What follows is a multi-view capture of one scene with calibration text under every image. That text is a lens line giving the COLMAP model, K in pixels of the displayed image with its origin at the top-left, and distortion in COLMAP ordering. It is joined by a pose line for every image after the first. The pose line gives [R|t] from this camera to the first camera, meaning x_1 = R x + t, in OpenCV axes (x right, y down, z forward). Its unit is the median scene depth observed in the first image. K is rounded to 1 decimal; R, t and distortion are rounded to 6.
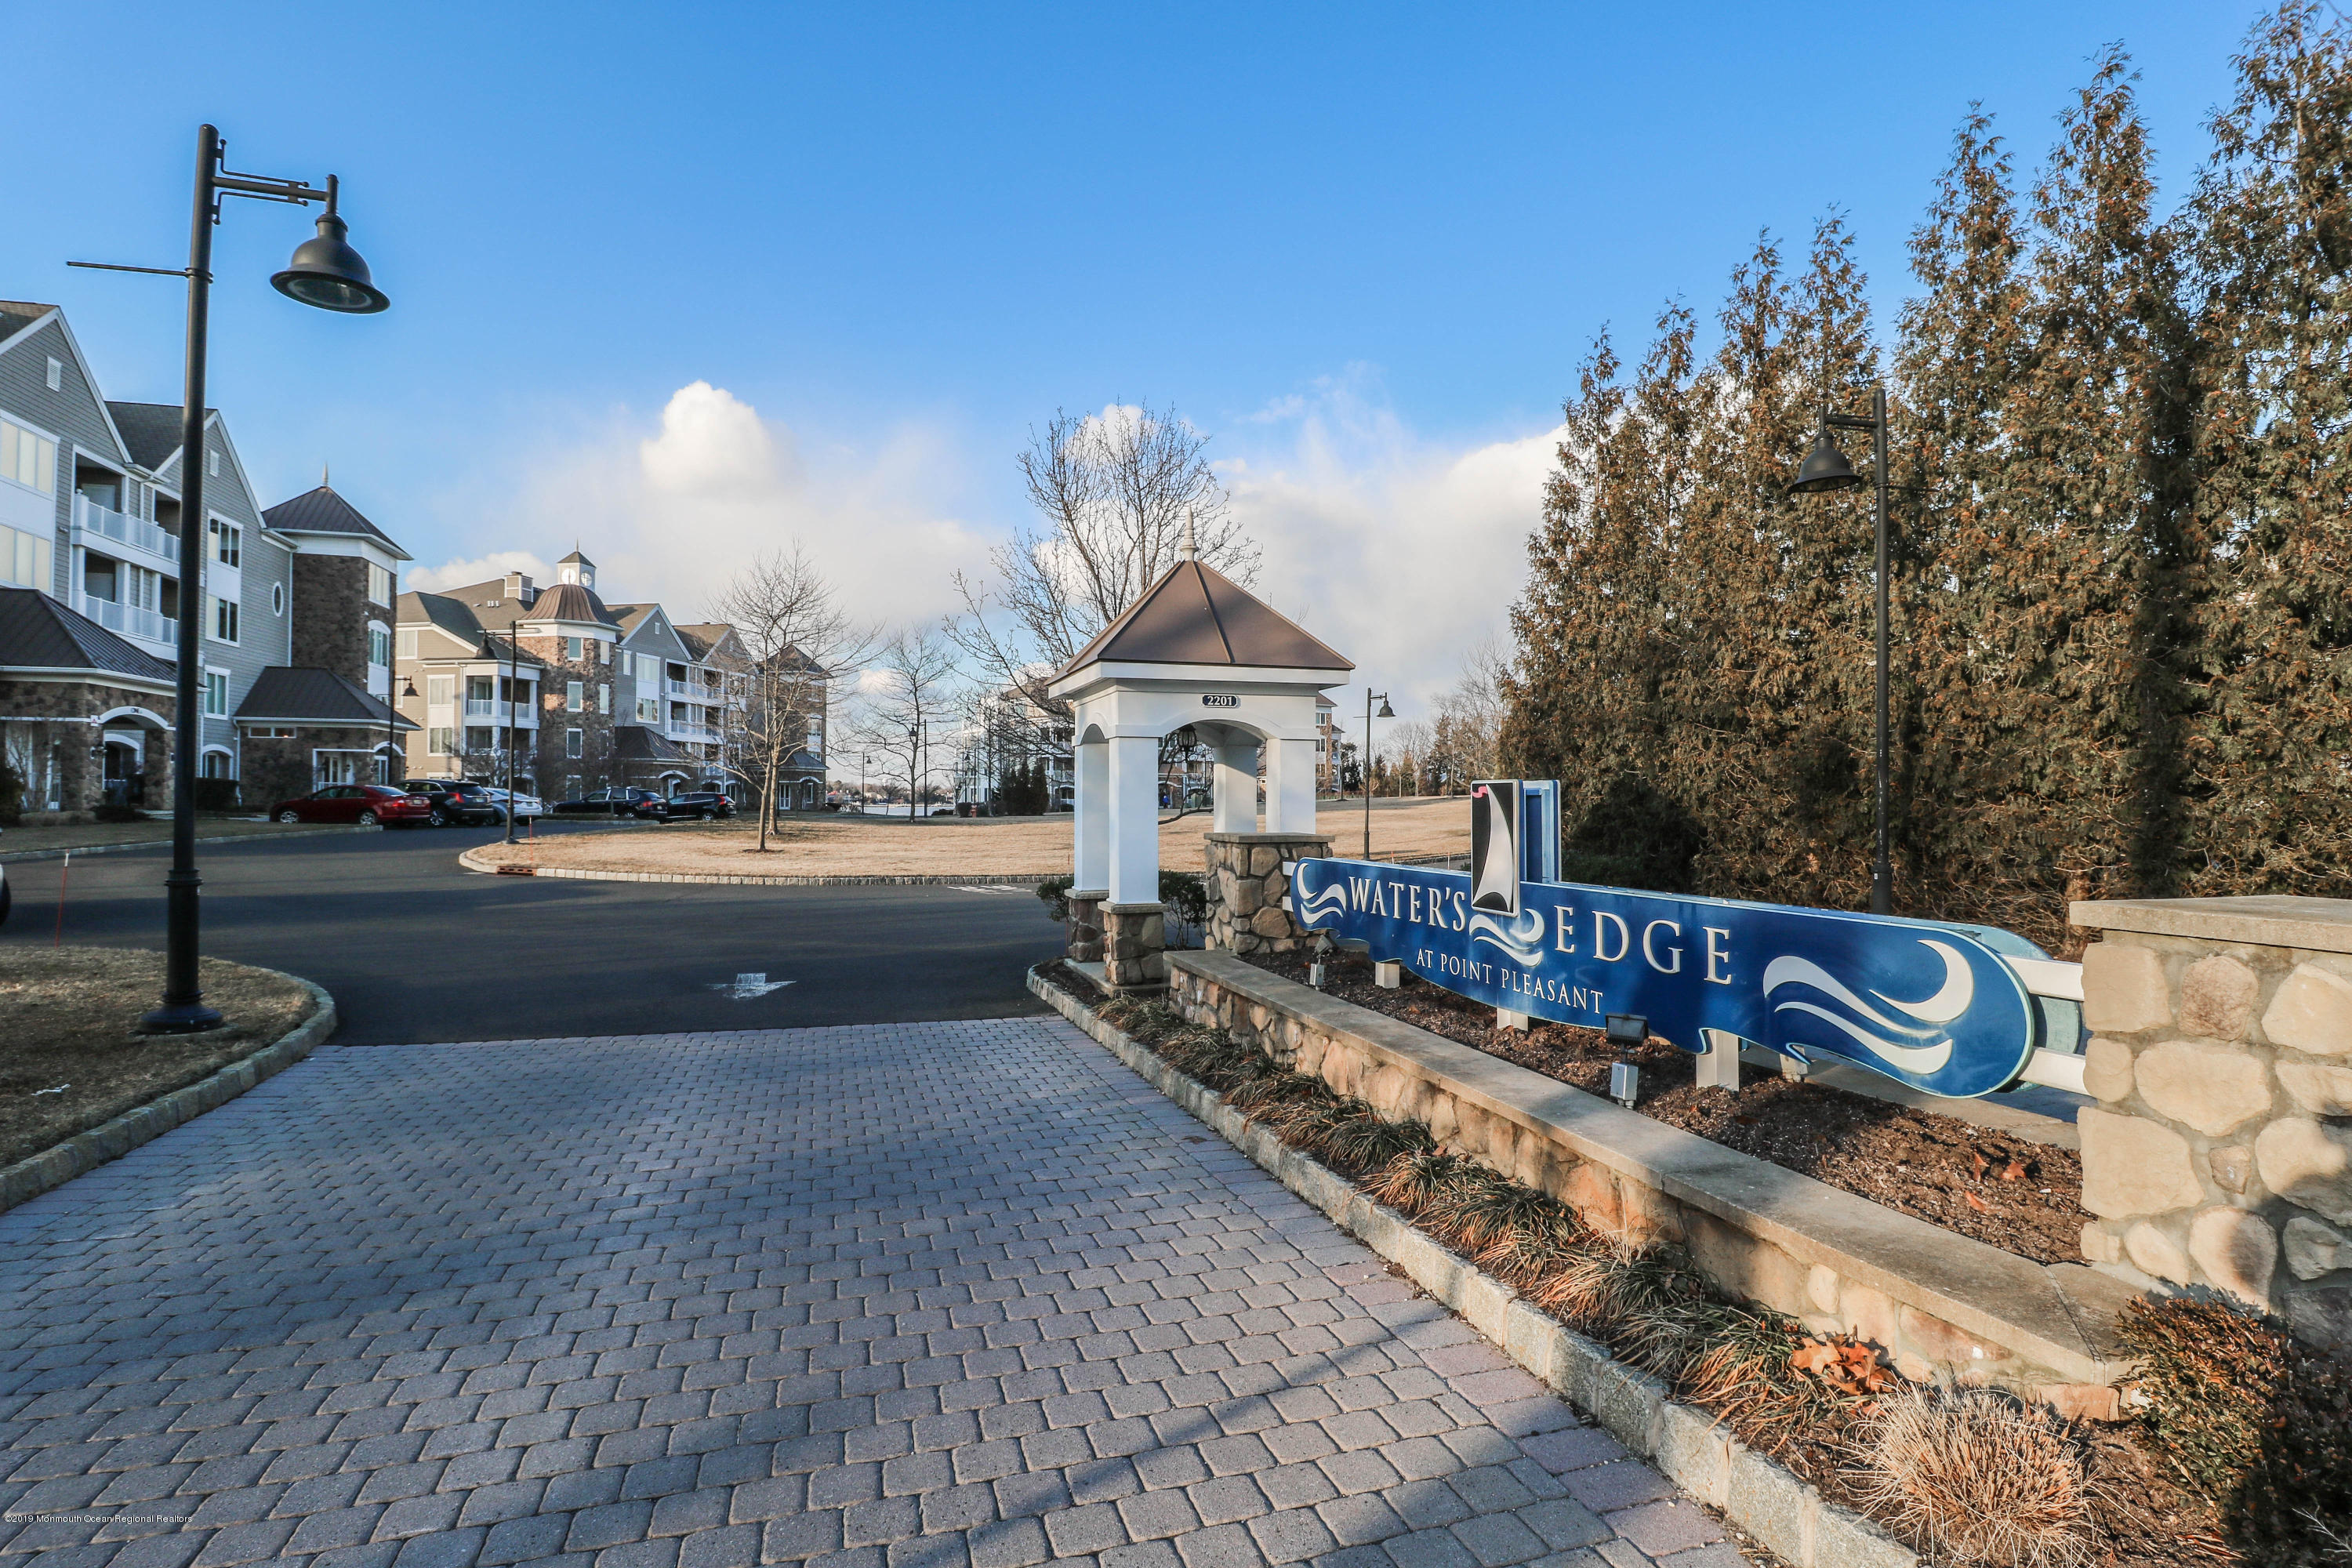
lens RADIAL K [[1097.2, 0, 1181.2], [0, 1097.2, 767.8], [0, 0, 1]] dist [-0.025941, -0.000102]
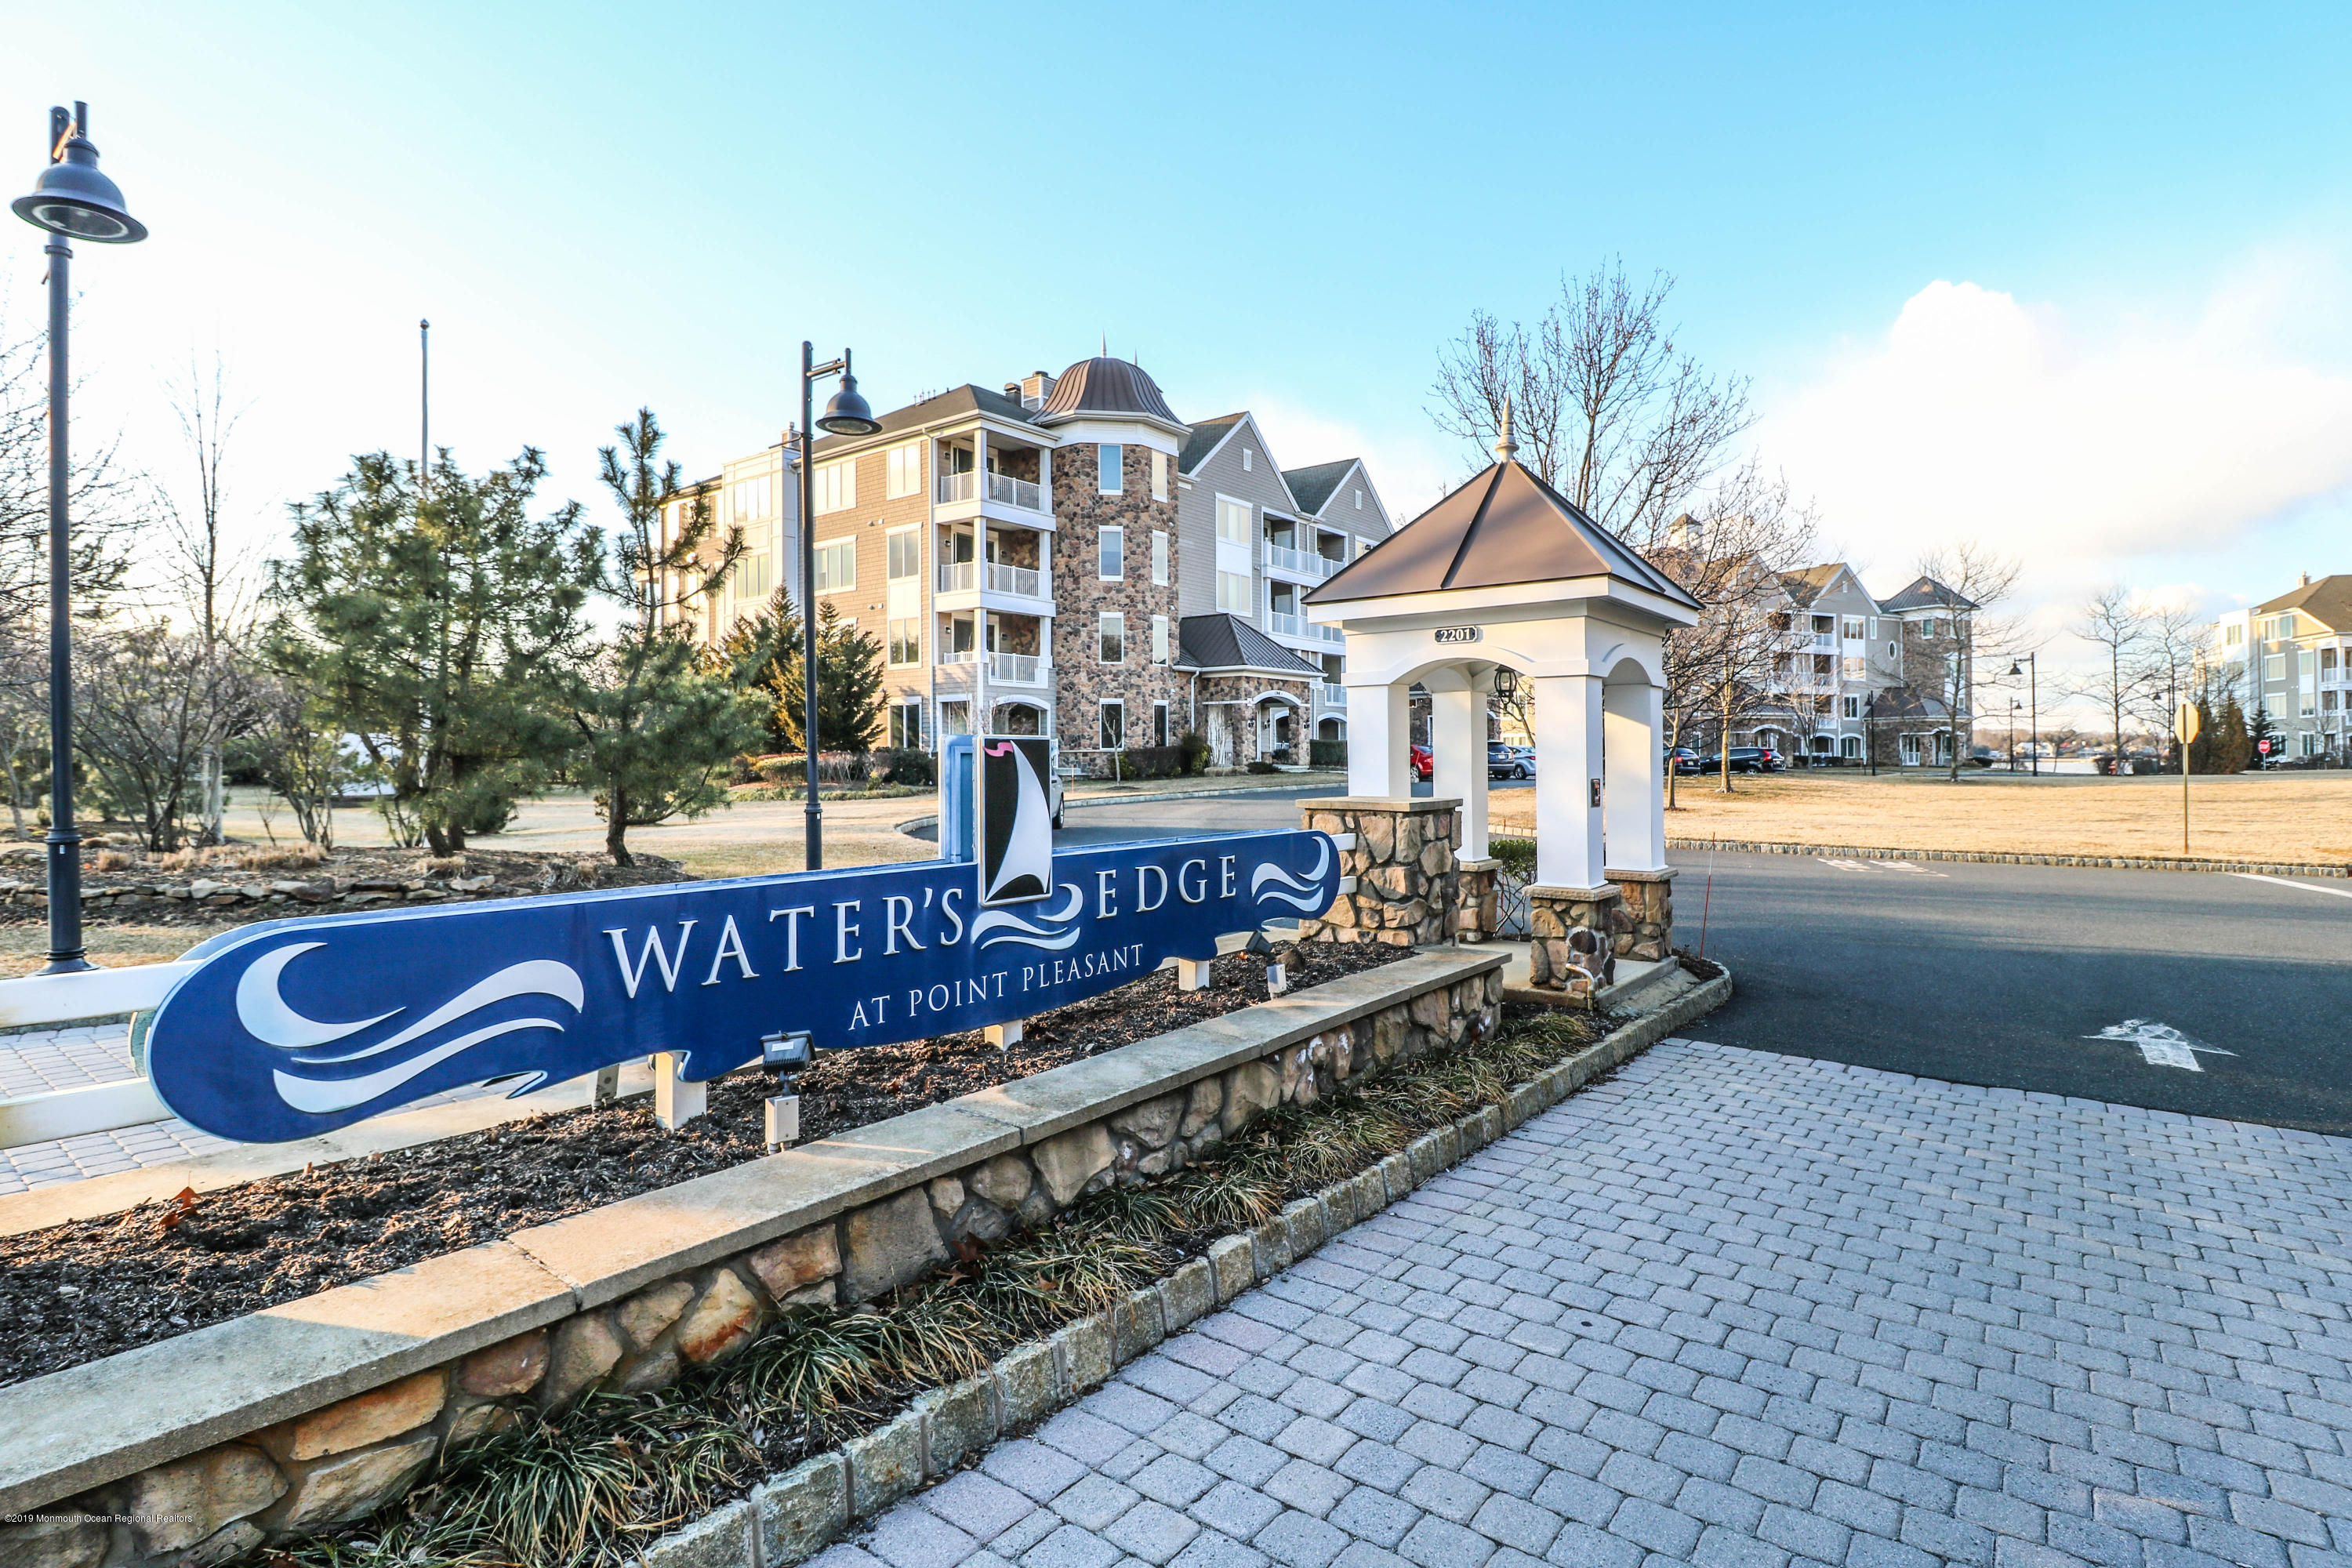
lens RADIAL K [[1097.2, 0, 1181.2], [0, 1097.2, 767.8], [0, 0, 1]] dist [-0.025941, -0.000102]
pose [[0.583031, 0.005224, -0.812433, 0.113722], [0.028371, 0.999239, 0.026785, 0.001930], [0.811954, -0.038666, 0.582439, 0.071363]]
